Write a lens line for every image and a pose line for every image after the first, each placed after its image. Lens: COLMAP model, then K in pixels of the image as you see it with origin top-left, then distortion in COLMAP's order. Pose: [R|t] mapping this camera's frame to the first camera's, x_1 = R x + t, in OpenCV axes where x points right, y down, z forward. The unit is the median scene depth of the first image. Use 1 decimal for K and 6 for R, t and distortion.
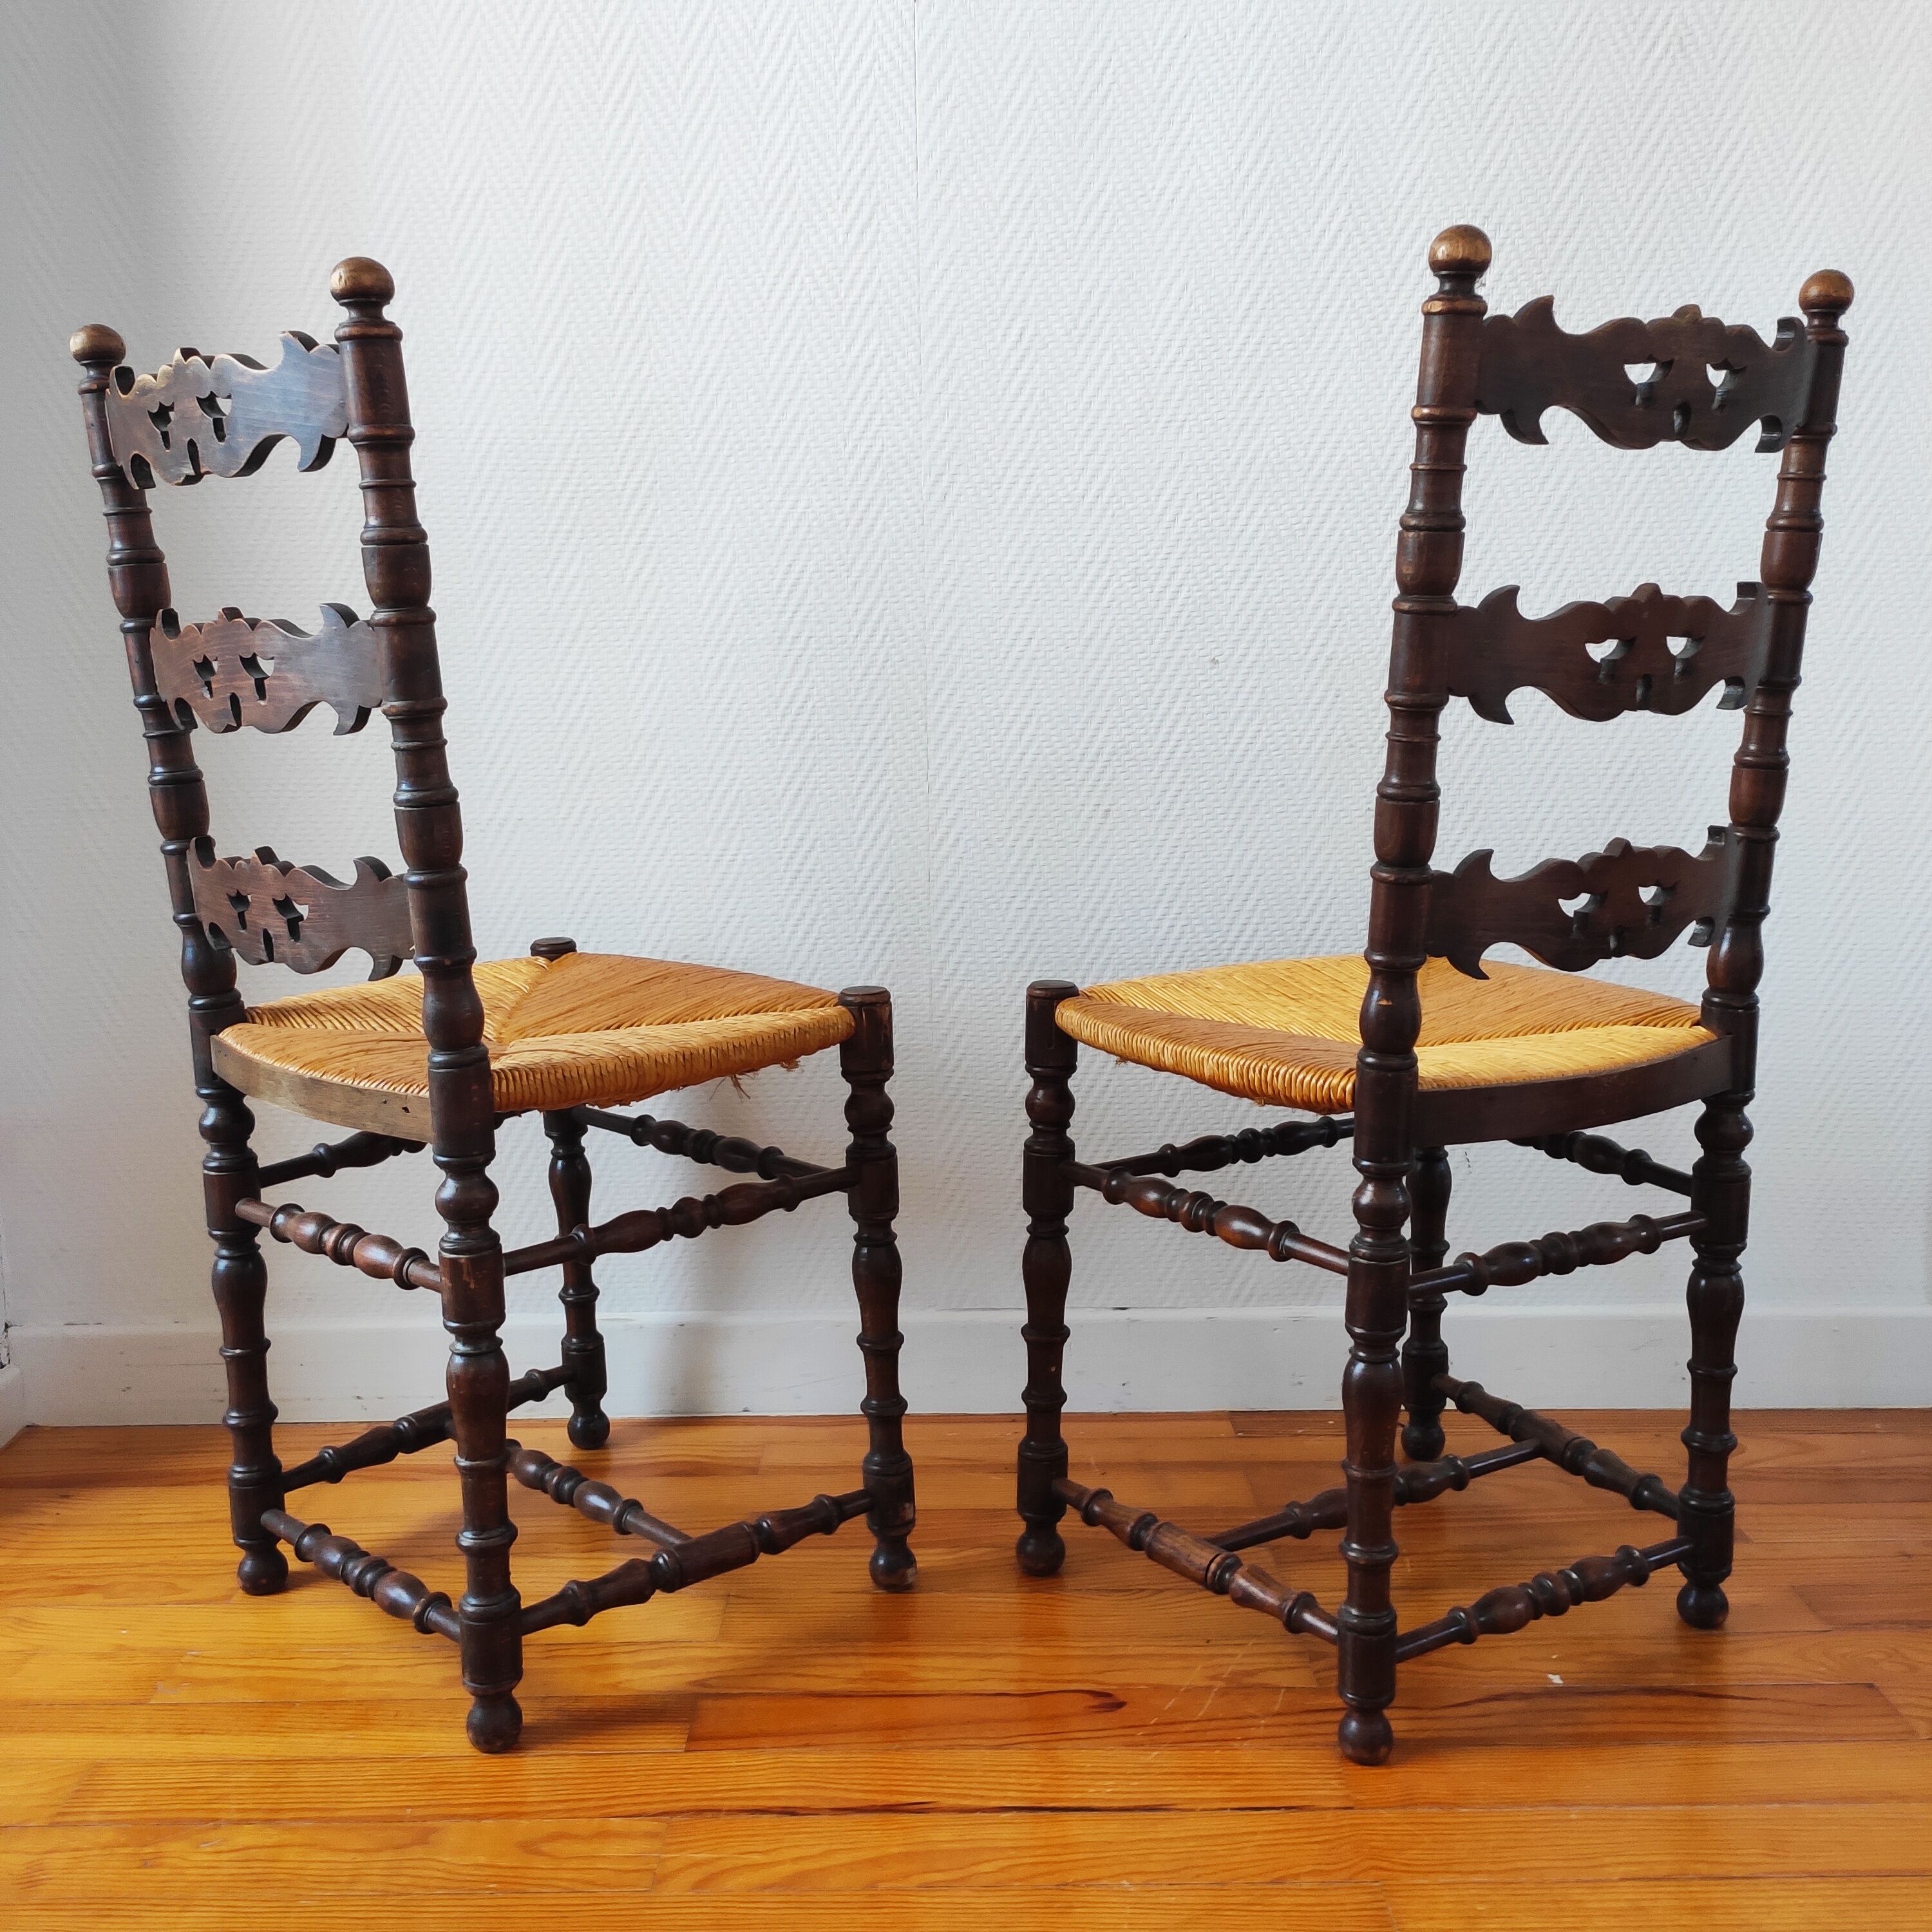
lens RADIAL K [[1934.4, 0, 975.6], [0, 1934.4, 964.2], [0, 0, 1]] dist [0.036733, 0.000000]
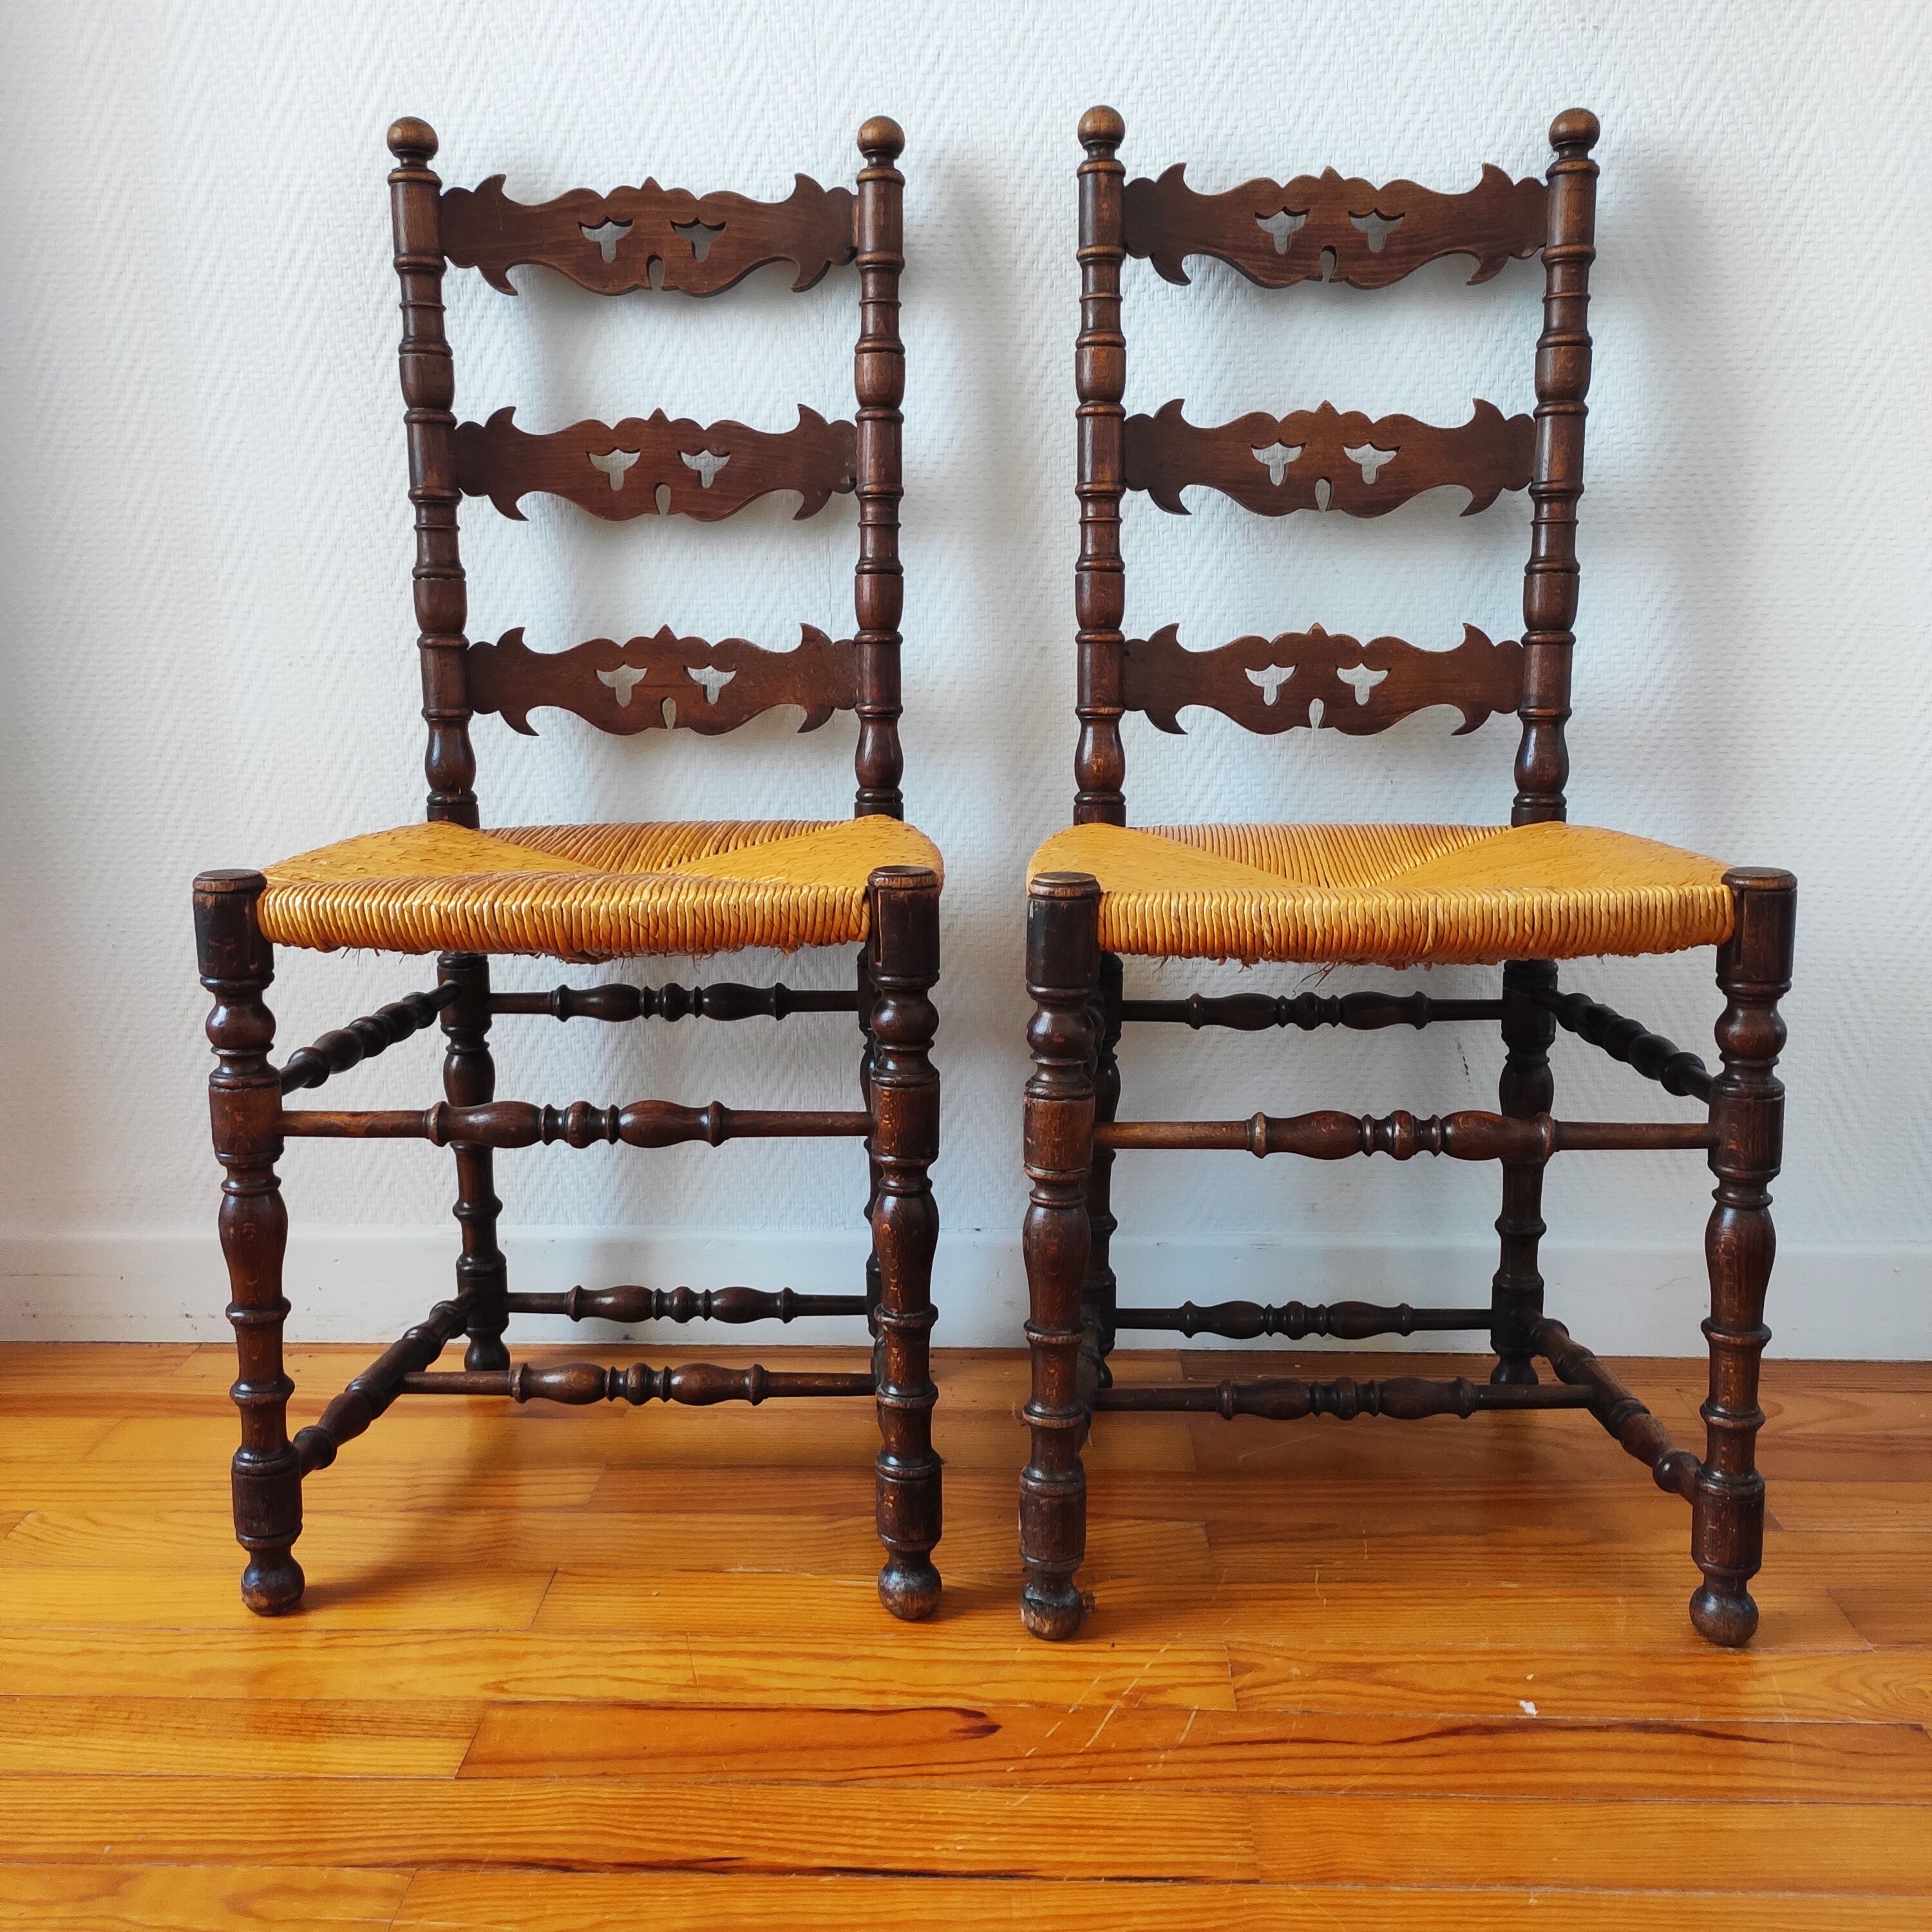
lens RADIAL K [[1934.4, 0, 973.1], [0, 1934.4, 970.3], [0, 0, 1]] dist [0.036733, 0.000000]
pose [[0.999410, 0.013367, -0.031632, 0.069414], [-0.011156, 0.997549, 0.069079, 0.002639], [0.032478, -0.068685, 0.997110, 0.158137]]
